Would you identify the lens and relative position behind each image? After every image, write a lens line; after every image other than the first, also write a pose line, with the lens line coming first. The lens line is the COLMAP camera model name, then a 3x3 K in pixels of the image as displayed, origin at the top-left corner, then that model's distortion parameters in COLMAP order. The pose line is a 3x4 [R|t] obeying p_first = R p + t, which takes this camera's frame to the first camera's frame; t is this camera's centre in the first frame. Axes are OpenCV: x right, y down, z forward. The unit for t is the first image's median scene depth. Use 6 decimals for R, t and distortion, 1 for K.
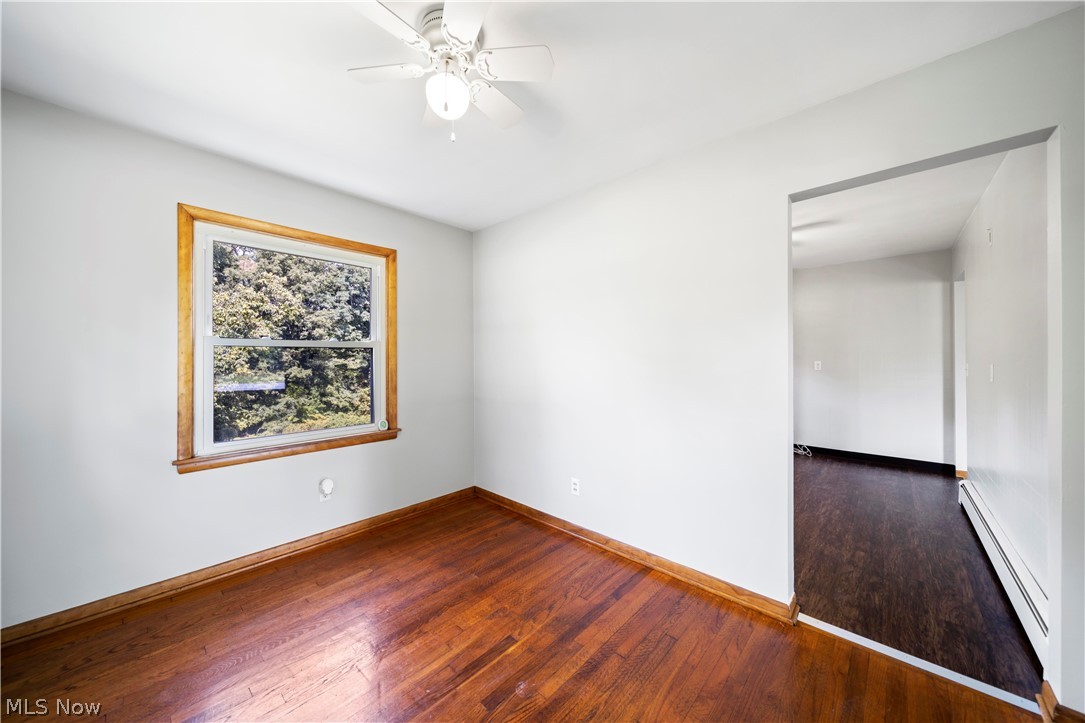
lens RADIAL K [[381.6, 0, 547.7], [0, 381.6, 358.3], [0, 0, 1]] dist [0.000806, -0.000027]
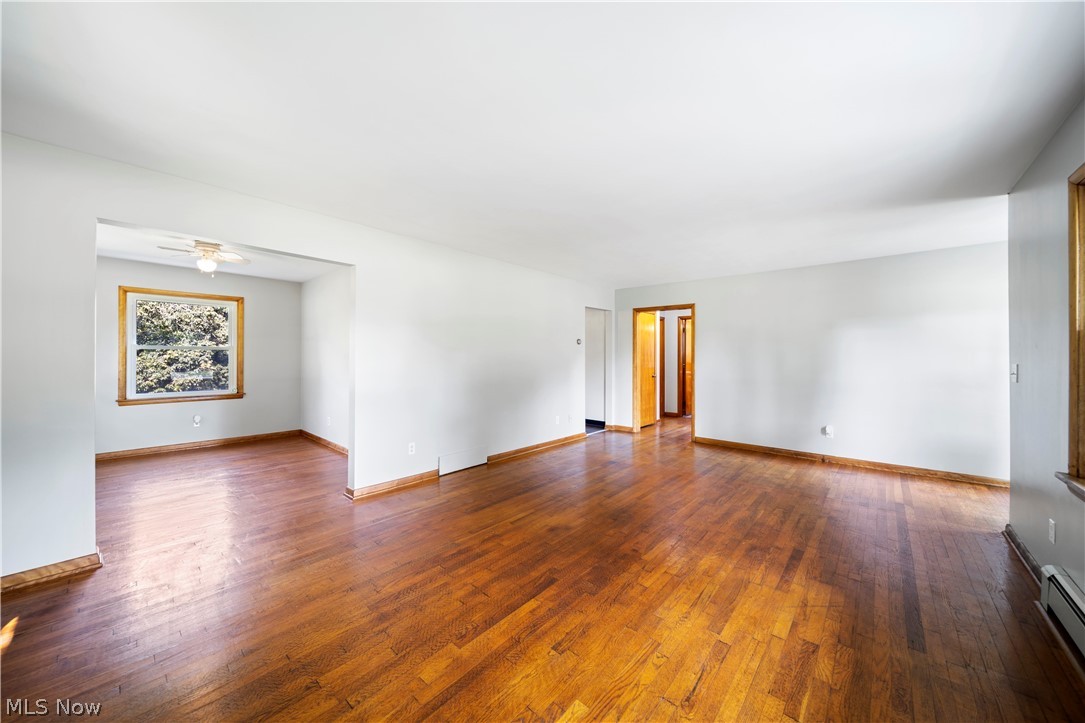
lens RADIAL K [[379.5, 0, 542.6], [0, 379.5, 359.0], [0, 0, 1]] dist [-0.000531, -0.004023]
pose [[0.999617, 0.004934, 0.027230, 1.013297], [-0.005075, 0.999974, 0.005100, 0.000225], [-0.027204, -0.005237, 0.999616, -0.888249]]
